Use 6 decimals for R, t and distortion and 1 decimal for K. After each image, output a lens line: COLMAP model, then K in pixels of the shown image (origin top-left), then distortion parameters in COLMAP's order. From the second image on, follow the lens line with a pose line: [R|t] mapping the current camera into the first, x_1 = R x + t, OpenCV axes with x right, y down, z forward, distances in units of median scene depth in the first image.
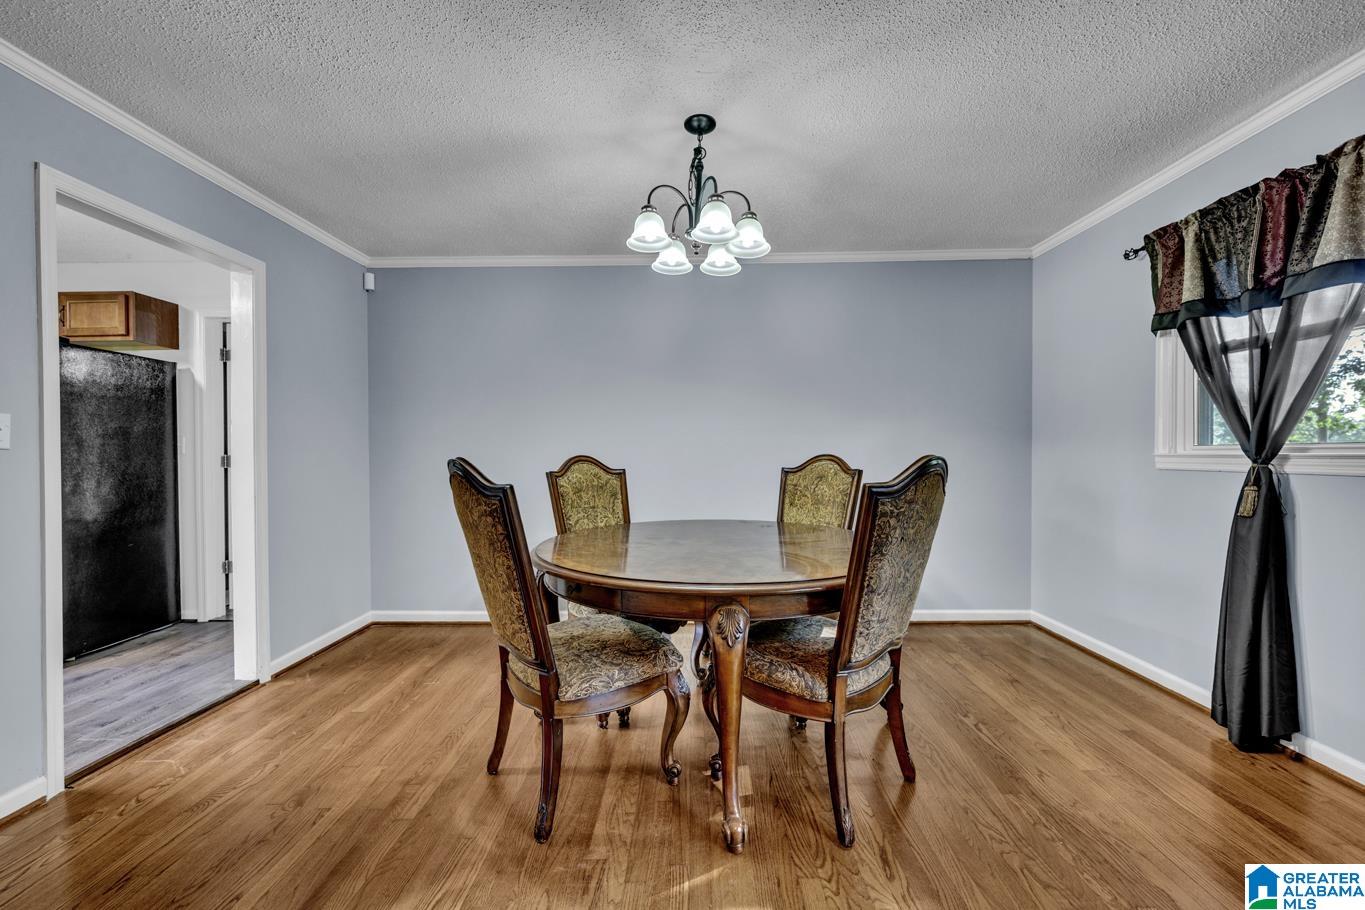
lens RADIAL K [[531.9, 0, 682.3], [0, 531.9, 458.8], [0, 0, 1]] dist [-0.003747, -0.000461]
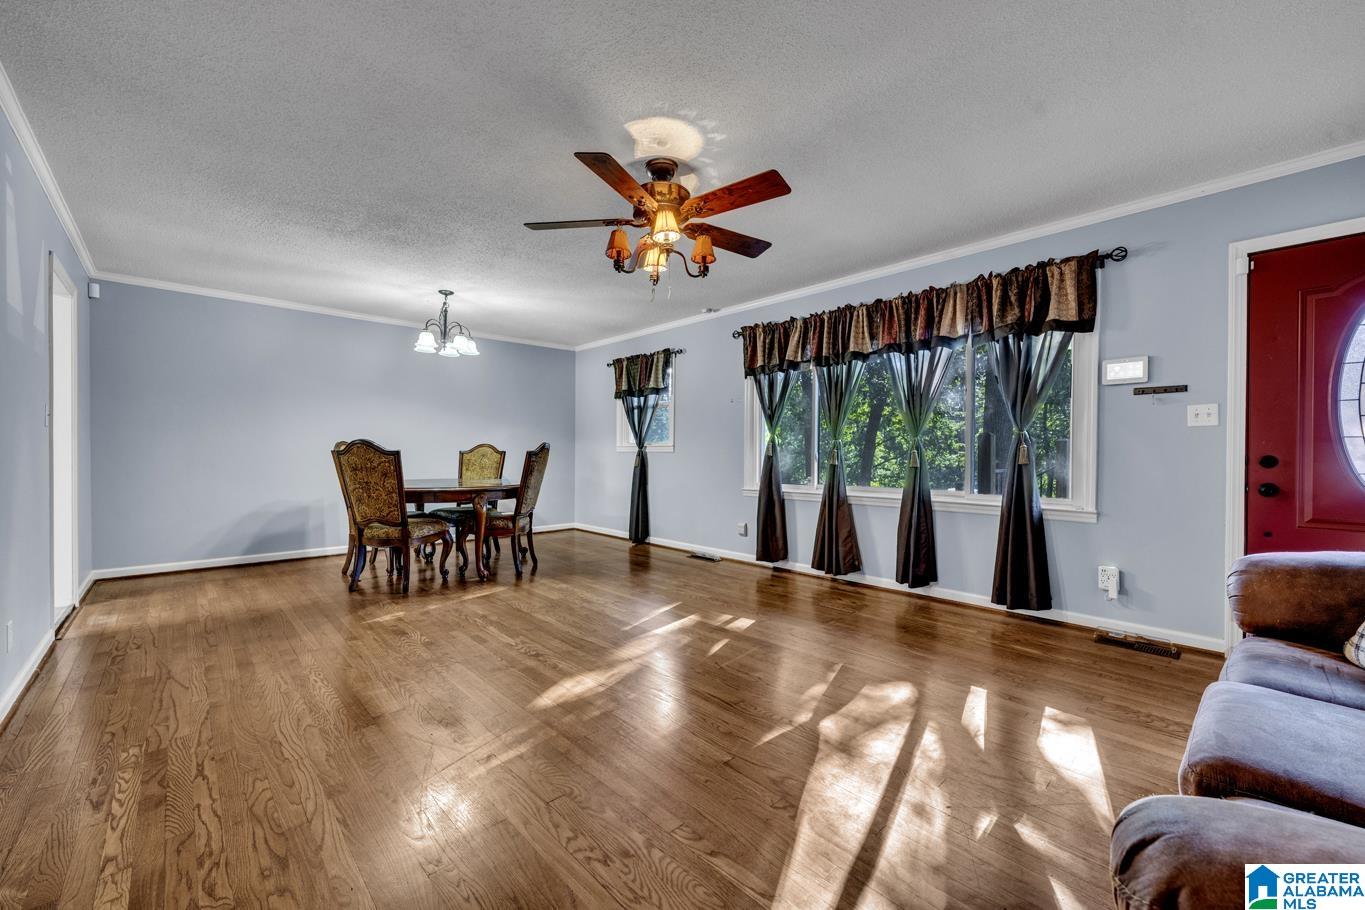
lens RADIAL K [[531.9, 0, 683.8], [0, 531.9, 456.7], [0, 0, 1]] dist [-0.003747, -0.000461]
pose [[0.708200, 0.002408, 0.706008, -0.820846], [-0.001108, 0.999997, -0.002300, 0.058800], [-0.706011, 0.000847, 0.708200, -1.254797]]
